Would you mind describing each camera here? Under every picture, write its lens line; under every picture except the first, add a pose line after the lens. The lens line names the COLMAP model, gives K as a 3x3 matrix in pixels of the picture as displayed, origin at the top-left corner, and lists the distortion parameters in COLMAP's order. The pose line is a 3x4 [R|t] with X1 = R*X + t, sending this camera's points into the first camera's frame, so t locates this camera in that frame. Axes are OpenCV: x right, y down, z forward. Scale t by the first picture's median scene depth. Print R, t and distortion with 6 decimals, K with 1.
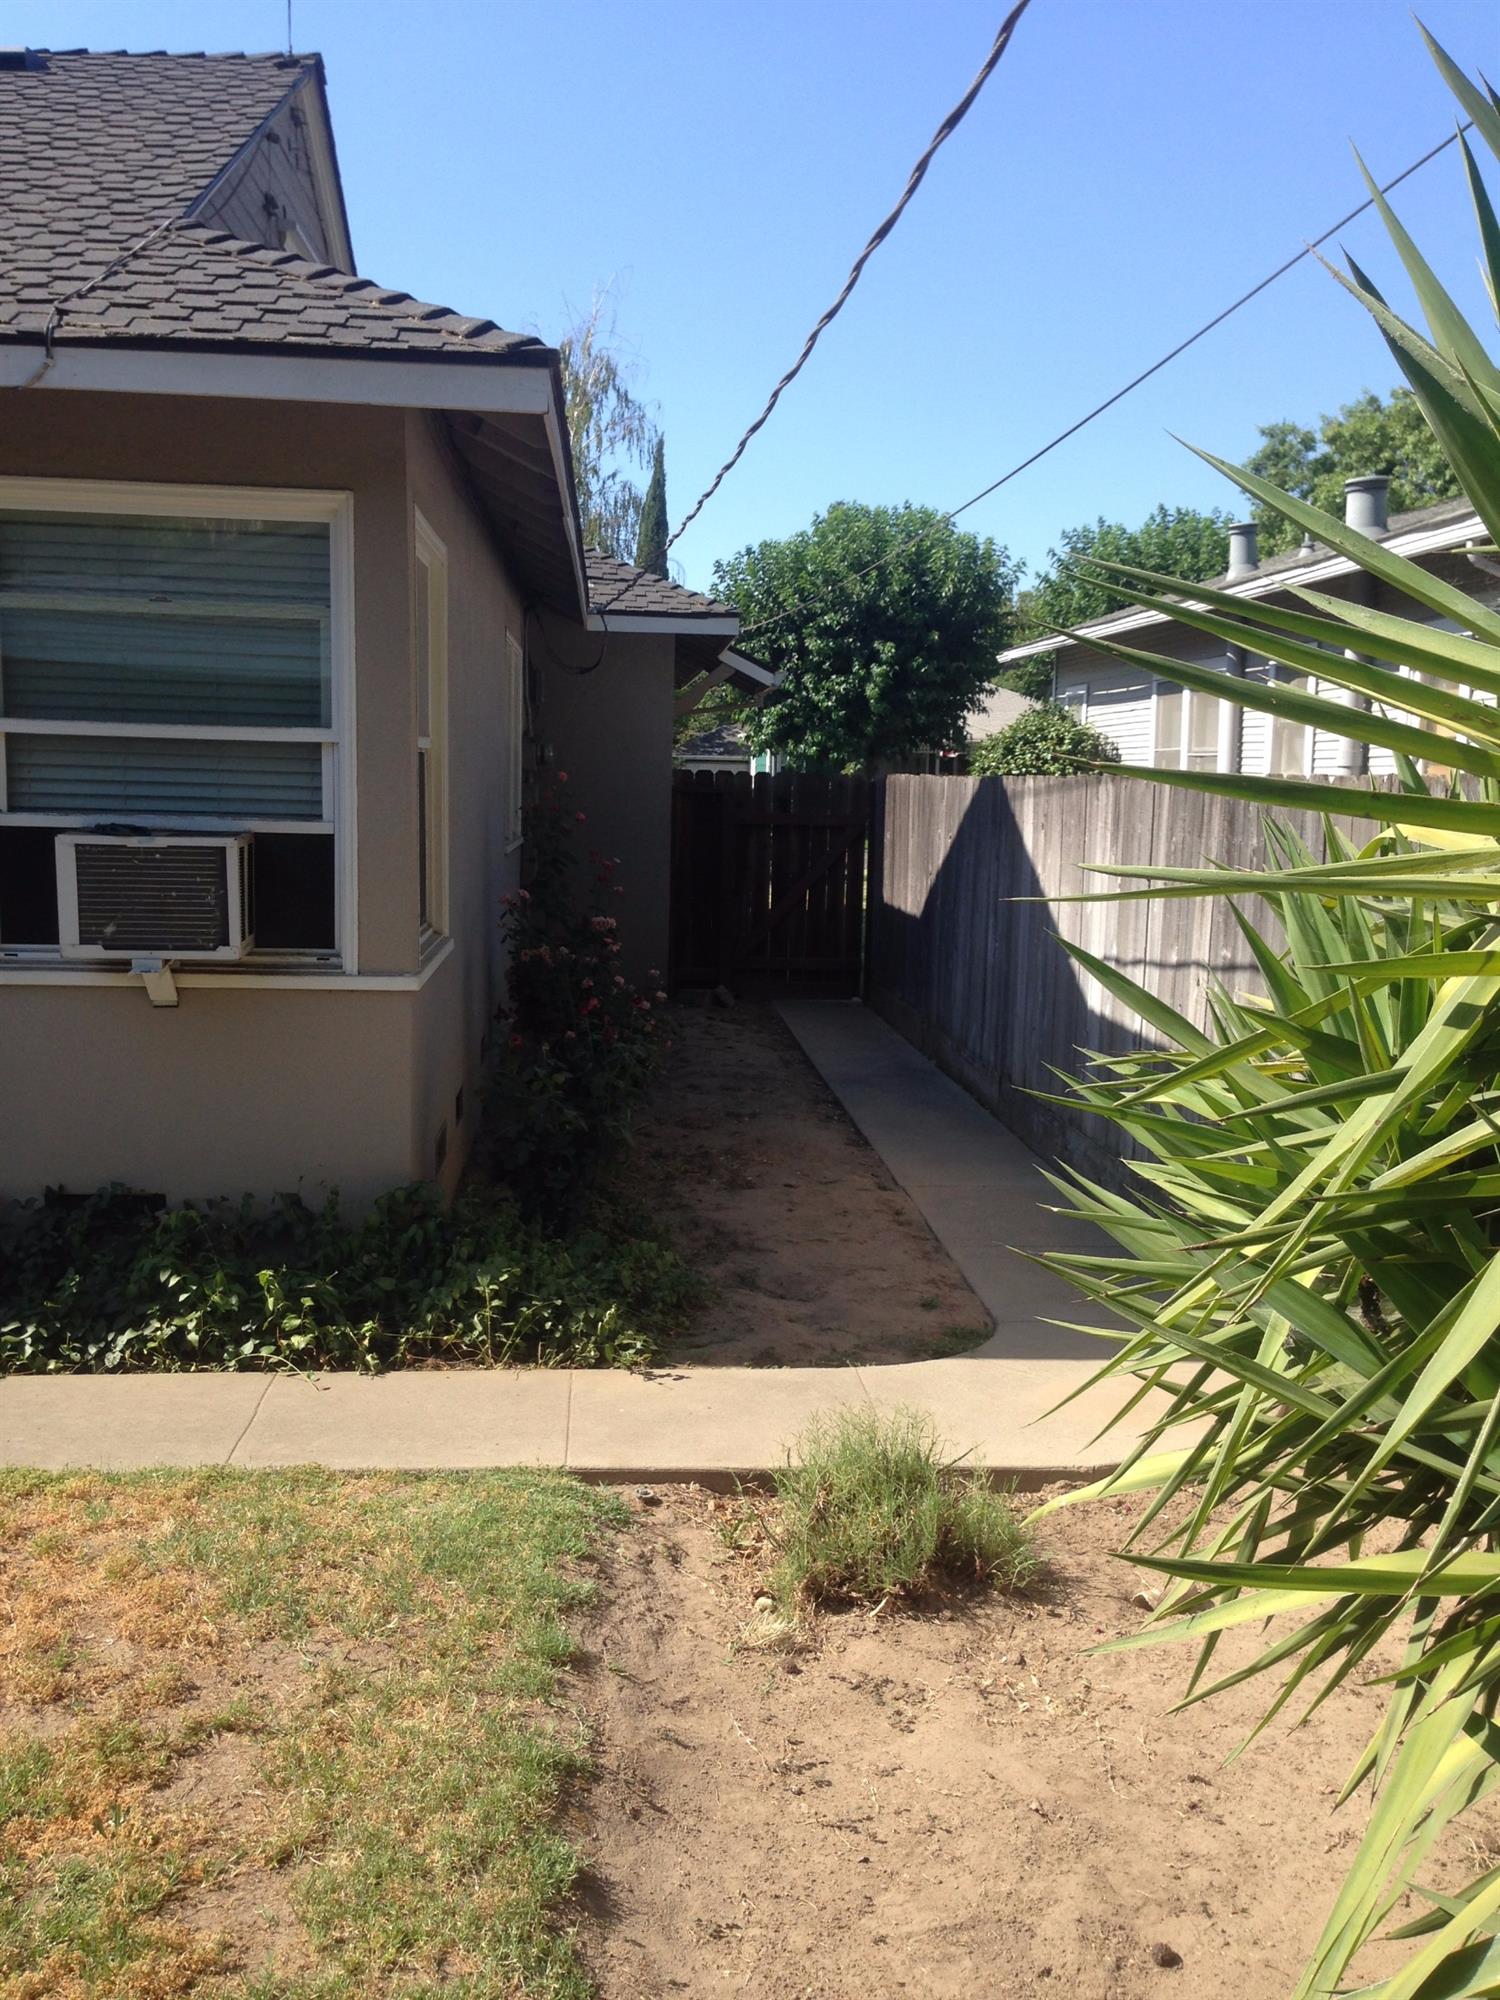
lens RADIAL K [[1876.7, 0, 695.6], [0, 1876.7, 1023.0], [0, 0, 1]] dist [0.061265, 0.000000]
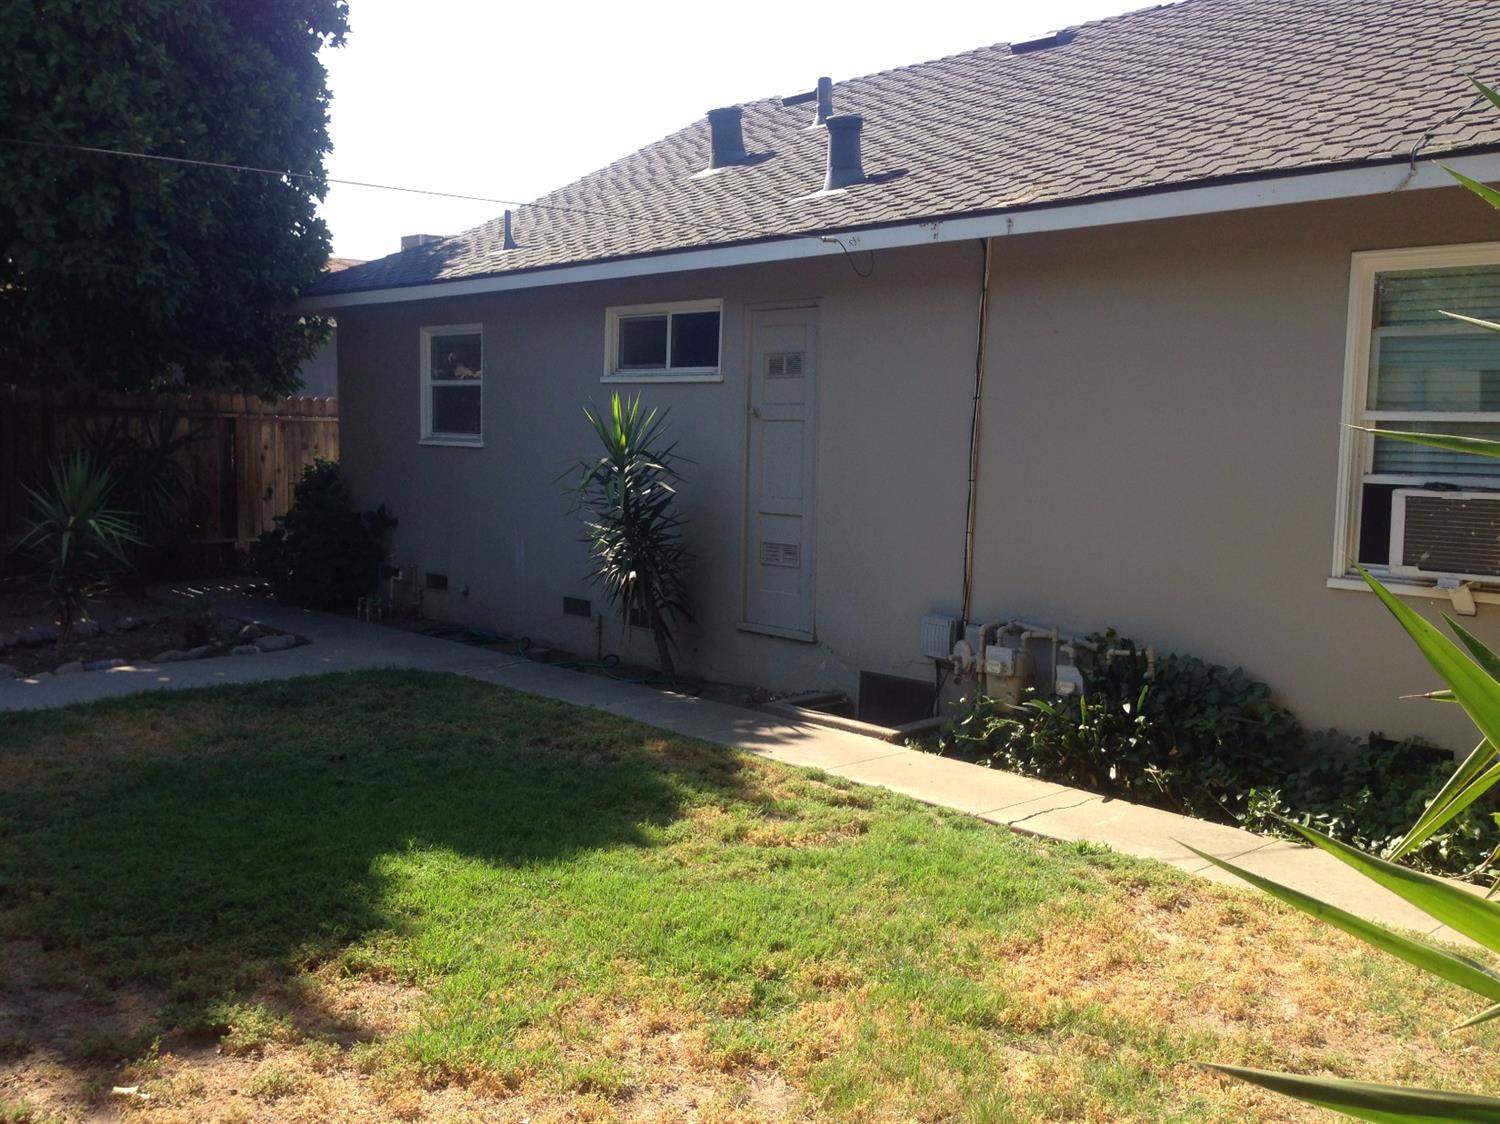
lens RADIAL K [[1407.5, 0, 752.4], [0, 1407.5, 561.2], [0, 0, 1]] dist [0.061265, 0.000000]
pose [[0.636424, 0.069583, -0.768194, 0.200461], [-0.113654, 0.993512, -0.004167, 0.016723], [0.762920, 0.089960, 0.640203, -0.077259]]
